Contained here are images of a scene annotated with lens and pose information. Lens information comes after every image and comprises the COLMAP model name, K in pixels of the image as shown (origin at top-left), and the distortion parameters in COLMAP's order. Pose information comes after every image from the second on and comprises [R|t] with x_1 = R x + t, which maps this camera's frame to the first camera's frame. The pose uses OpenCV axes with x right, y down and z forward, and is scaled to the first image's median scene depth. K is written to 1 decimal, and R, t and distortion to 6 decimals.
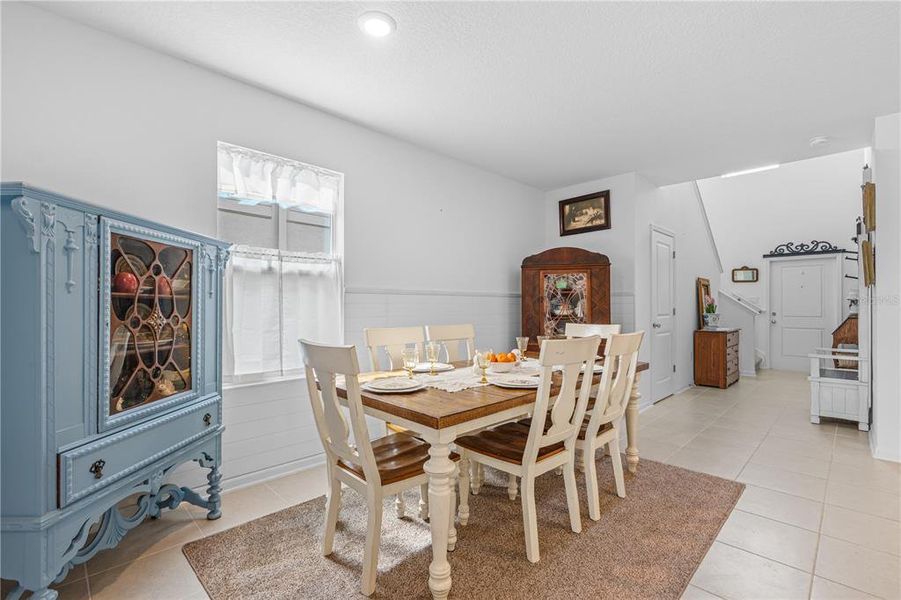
lens RADIAL K [[406.2, 0, 454.4], [0, 406.2, 303.9], [0, 0, 1]] dist [-0.004708, -0.000184]
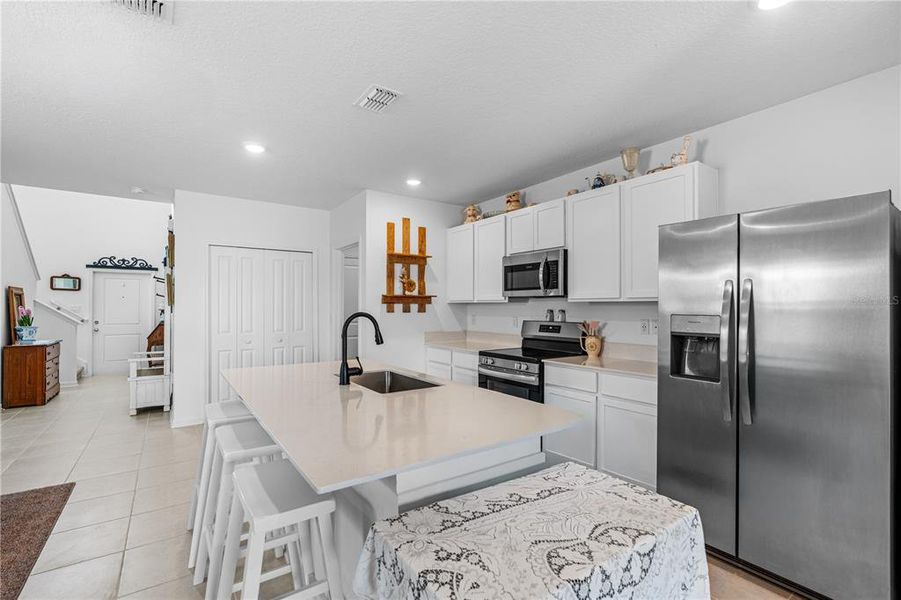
lens RADIAL K [[406.2, 0, 454.4], [0, 406.2, 303.9], [0, 0, 1]] dist [-0.004708, -0.000184]
pose [[0.173279, 0.007443, 0.984845, -0.111377], [-0.005648, 0.999963, -0.006564, -0.029716], [-0.984857, -0.004425, 0.173314, -0.126428]]
